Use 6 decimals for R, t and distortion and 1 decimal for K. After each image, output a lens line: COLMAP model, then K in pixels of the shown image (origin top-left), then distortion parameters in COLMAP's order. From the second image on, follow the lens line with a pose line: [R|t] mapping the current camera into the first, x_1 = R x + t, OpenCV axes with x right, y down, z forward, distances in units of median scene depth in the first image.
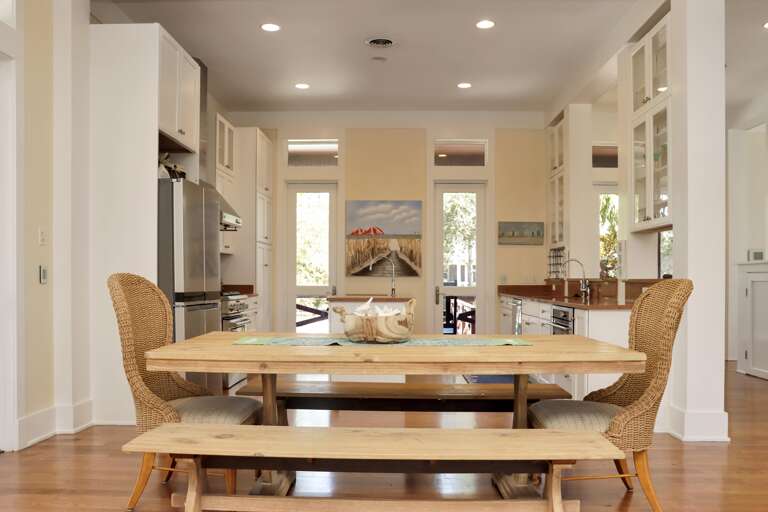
lens RADIAL K [[652.6, 0, 398.7], [0, 652.6, 279.9], [0, 0, 1]] dist [-0.138018, 0.025237]
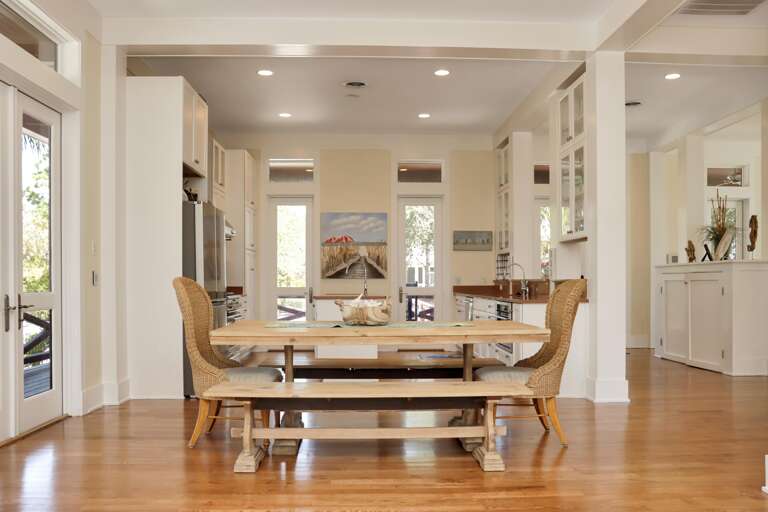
lens RADIAL K [[639.7, 0, 387.7], [0, 639.7, 270.3], [0, 0, 1]] dist [-0.084983, 0.001642]
pose [[0.998880, -0.004325, 0.047128, -0.018437], [0.005181, 0.999824, -0.018047, 0.000718], [-0.047041, 0.018271, 0.998726, -0.138241]]
